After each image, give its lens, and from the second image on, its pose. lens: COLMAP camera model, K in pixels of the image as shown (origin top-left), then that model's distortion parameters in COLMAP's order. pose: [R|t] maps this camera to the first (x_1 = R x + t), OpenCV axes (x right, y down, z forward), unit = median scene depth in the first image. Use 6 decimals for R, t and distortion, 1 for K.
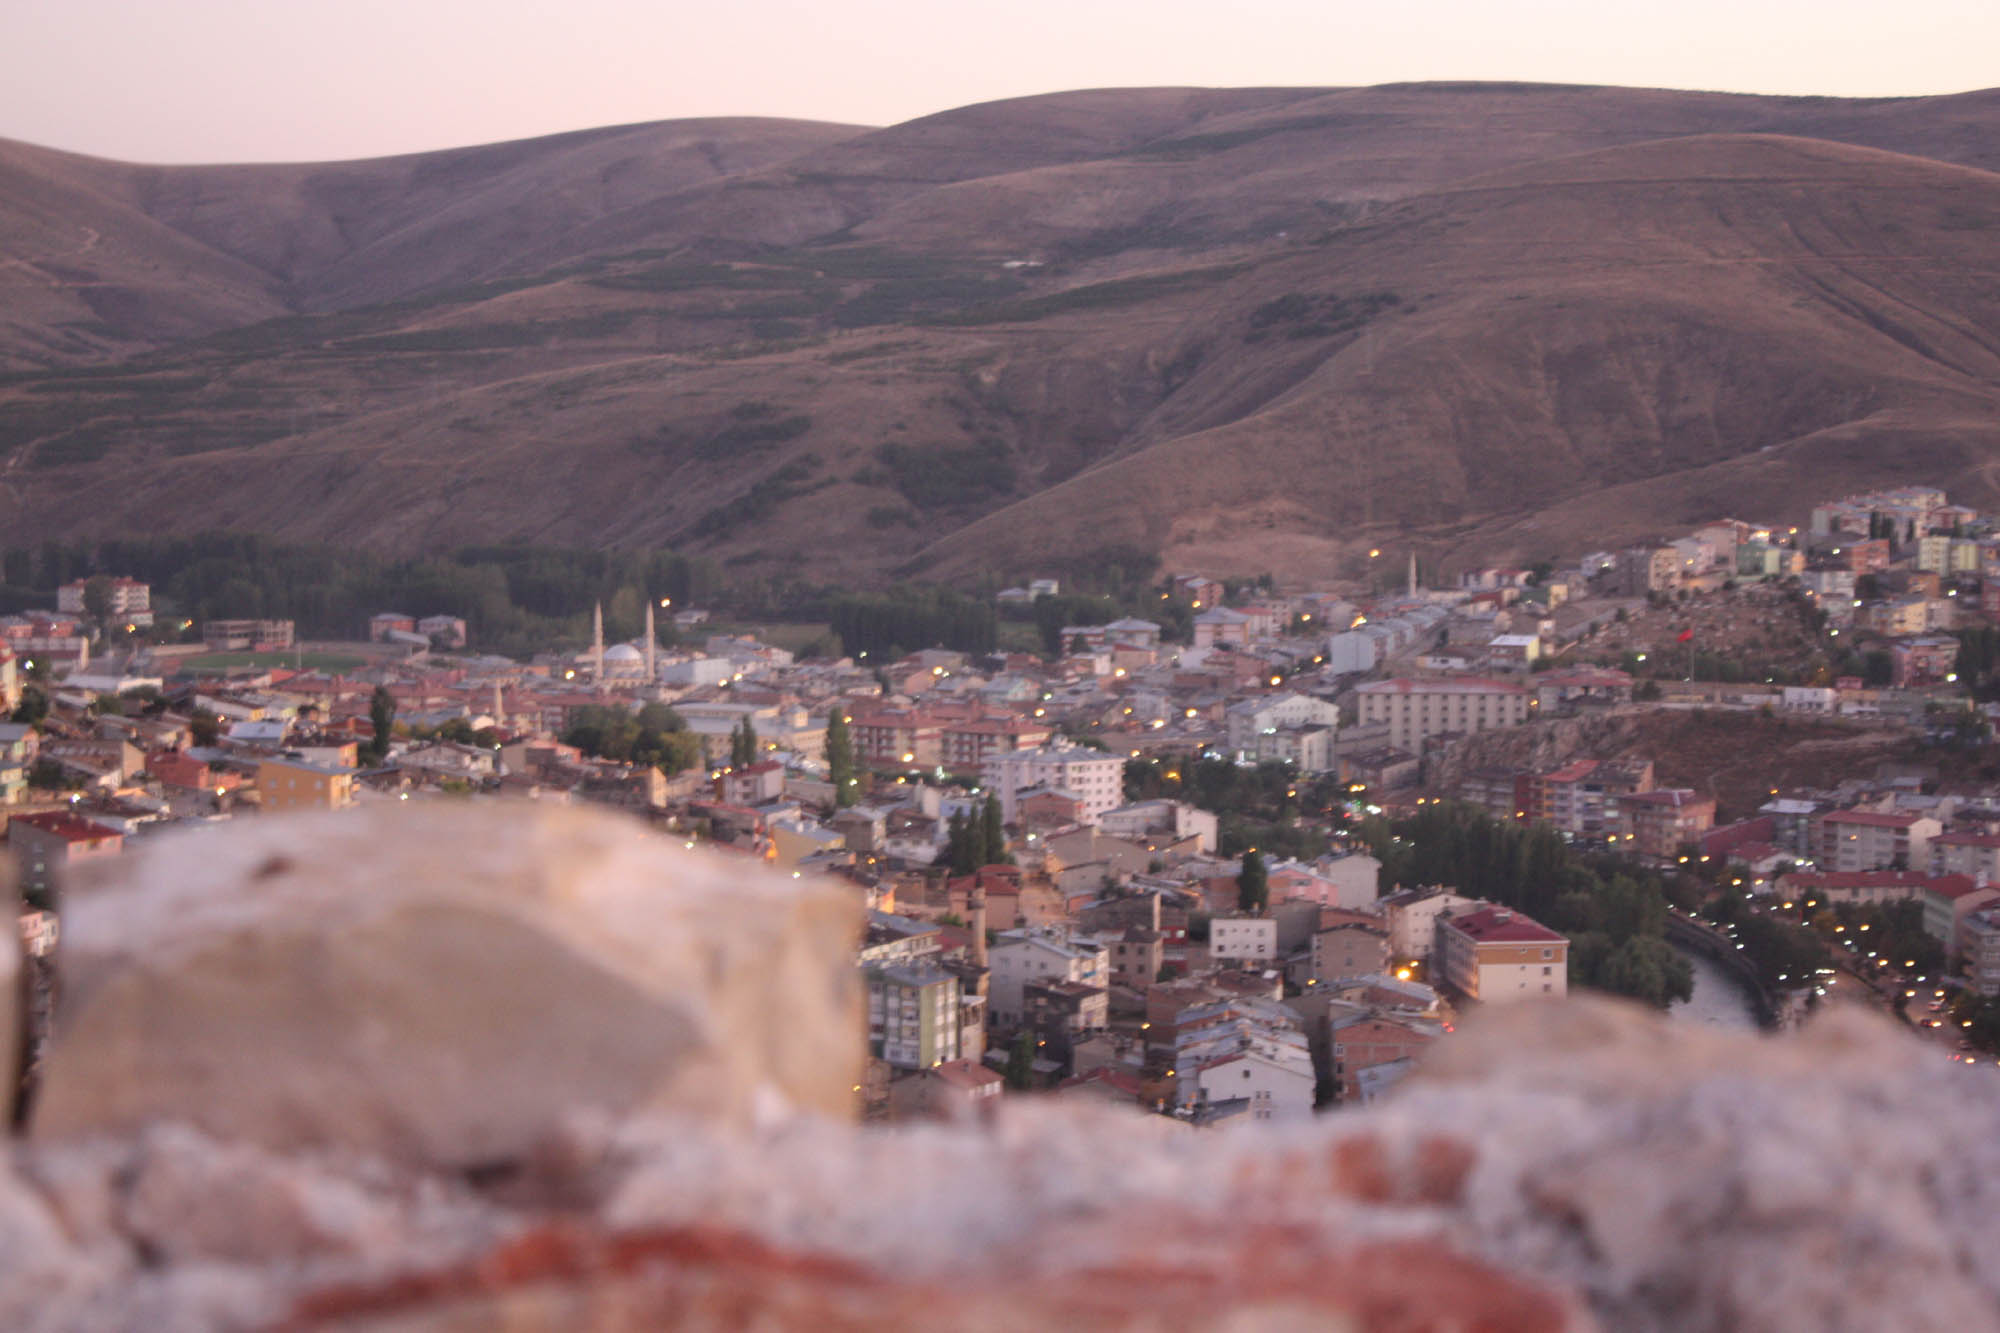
lens RADIAL K [[4211.6, 0, 963.4], [0, 4211.6, 654.1], [0, 0, 1]] dist [0.041042, 0.000000]
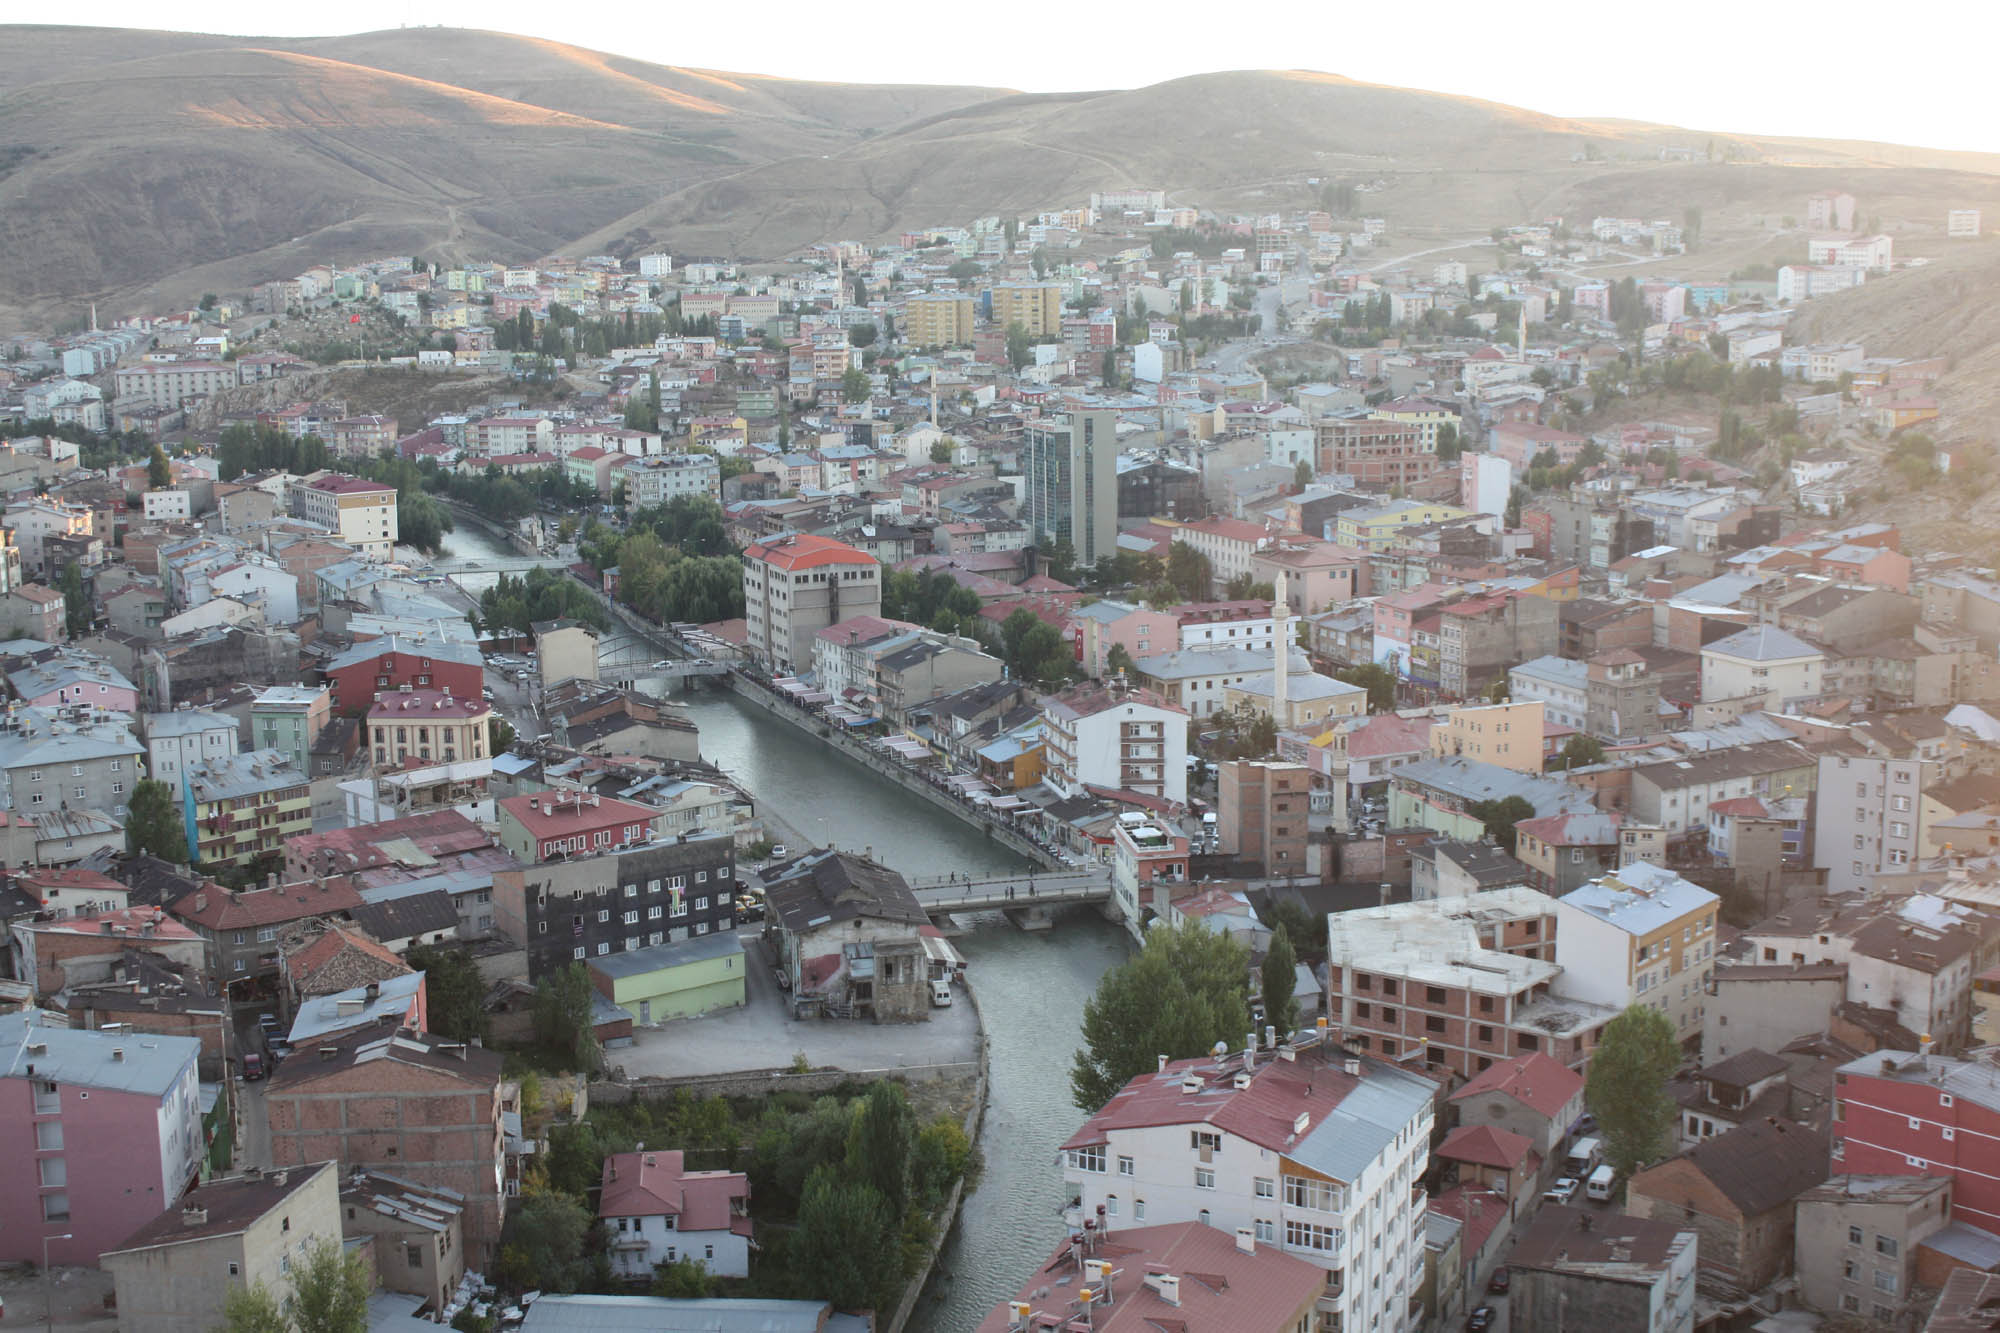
lens RADIAL K [[2500.0, 0, 980.1], [0, 2500.0, 677.7], [0, 0, 1]] dist [-0.061922, 0.000000]
pose [[0.881856, -0.098959, 0.461018, -0.045838], [0.047105, 0.991327, 0.122687, 0.019314], [-0.469161, -0.086476, 0.878869, 0.069619]]
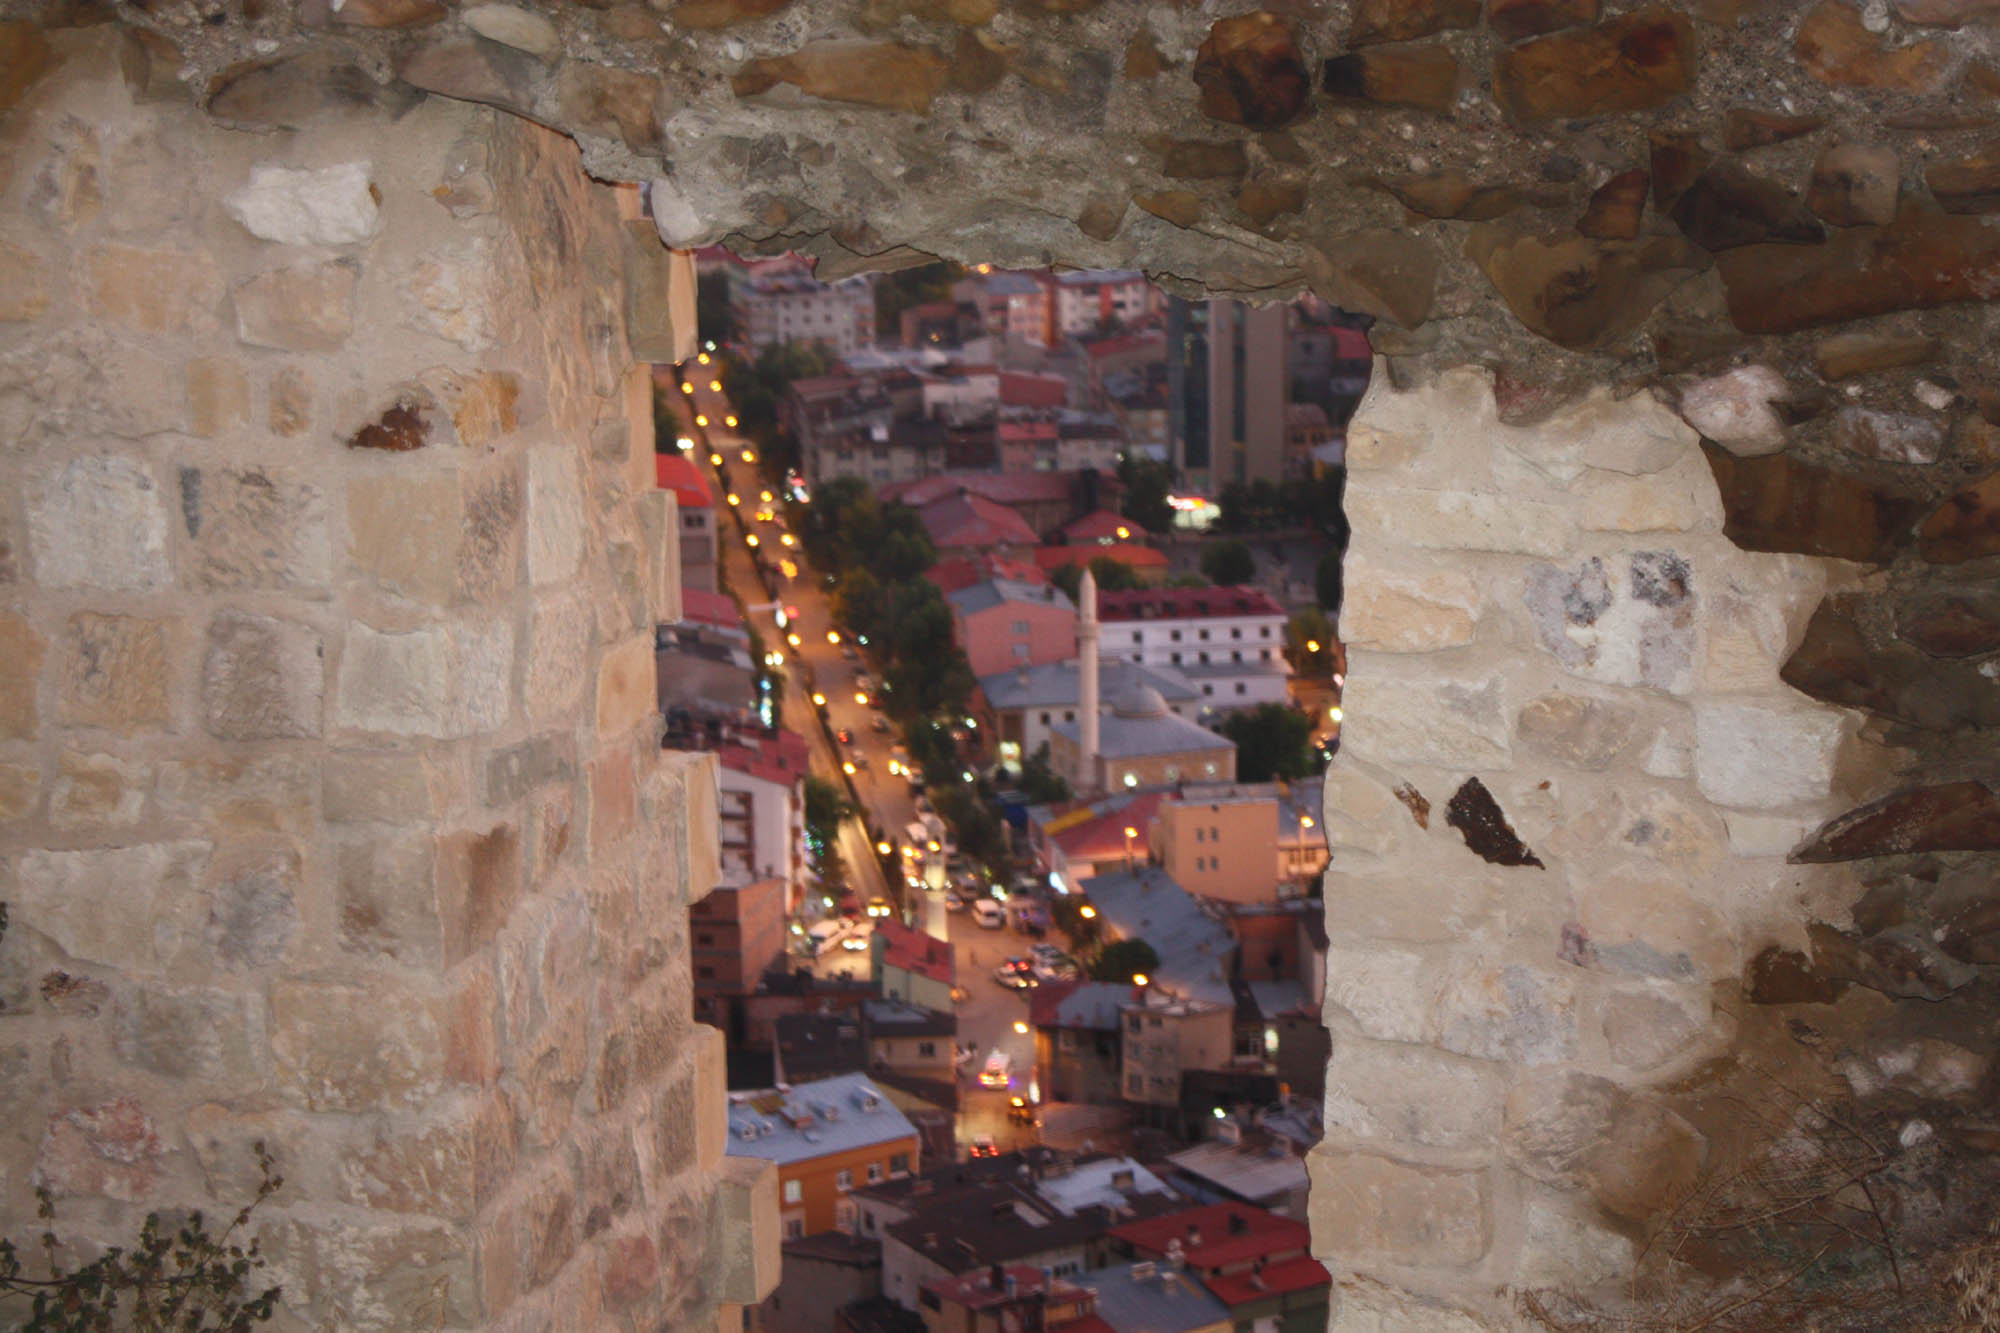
lens RADIAL K [[4101.3, 0, 999.9], [0, 4101.3, 664.4], [0, 0, 1]] dist [0.049801, 0.000000]
pose [[0.973738, -0.061268, 0.219271, 0.040405], [0.028160, 0.988126, 0.151046, 0.001700], [-0.225921, -0.140904, 0.963901, -0.008246]]
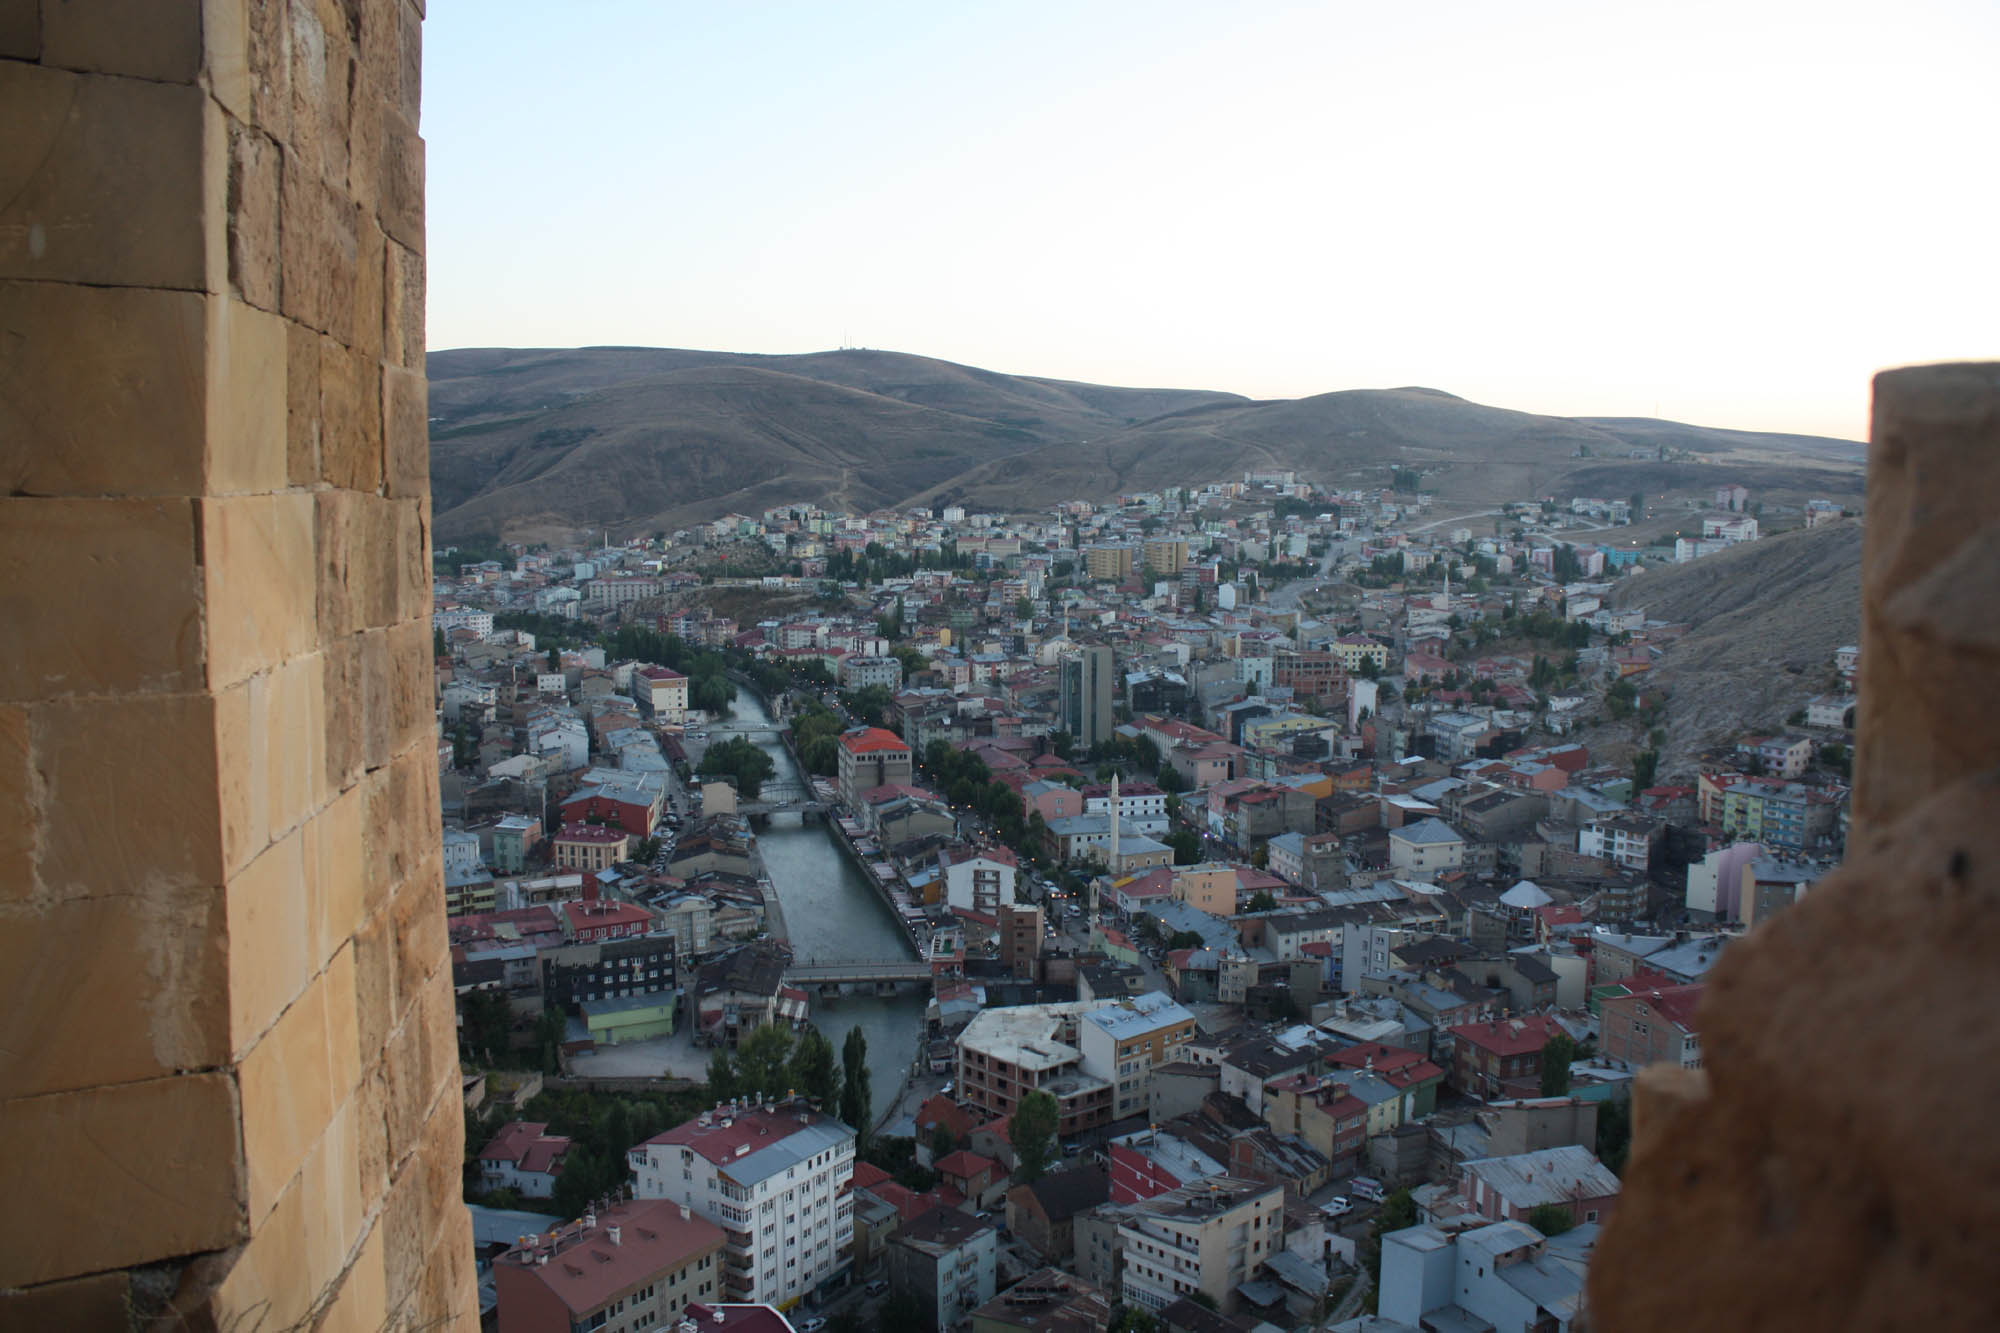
lens RADIAL K [[1667.7, 0, 984.5], [0, 1667.7, 664.5], [0, 0, 1]] dist [-0.166494, 0.148662]
pose [[0.944034, -0.038883, 0.327548, -0.003902], [0.021859, 0.998220, 0.055497, 0.006100], [-0.329123, -0.045231, 0.943203, 0.025393]]
